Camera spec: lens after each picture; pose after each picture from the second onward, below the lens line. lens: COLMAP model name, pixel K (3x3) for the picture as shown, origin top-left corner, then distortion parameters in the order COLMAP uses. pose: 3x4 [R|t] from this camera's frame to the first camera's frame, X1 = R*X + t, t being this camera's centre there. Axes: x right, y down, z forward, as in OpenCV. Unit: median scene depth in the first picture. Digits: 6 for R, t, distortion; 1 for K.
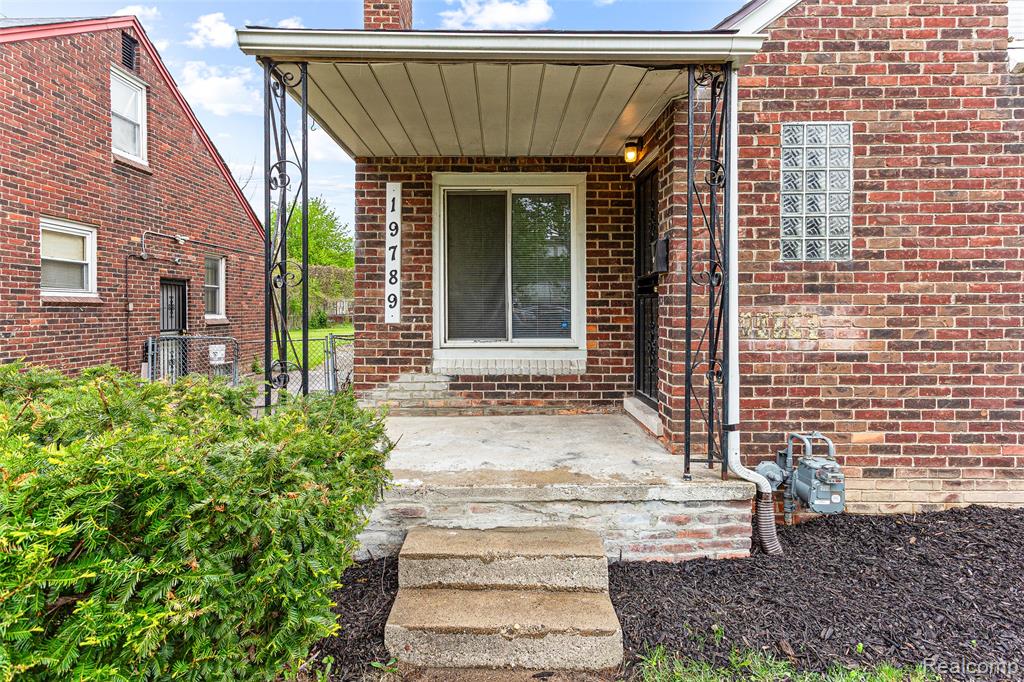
lens RADIAL K [[519.9, 0, 510.7], [0, 519.9, 312.9], [0, 0, 1]] dist [0.009291, 0.000195]
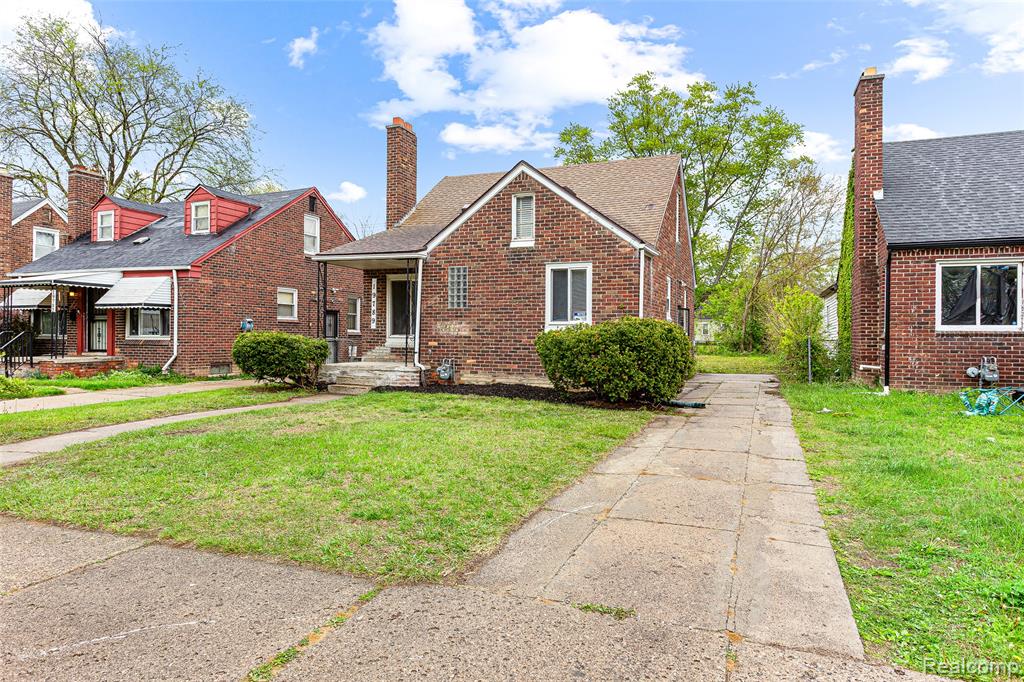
lens RADIAL K [[638.3, 0, 512.0], [0, 638.3, 341.0], [0, 0, 1]] dist [0.002478, 0.000111]
pose [[0.924946, 0.012132, -0.379905, 1.765318], [-0.012462, 0.999921, 0.001592, 0.071485], [0.379895, 0.003262, 0.925024, -1.894425]]
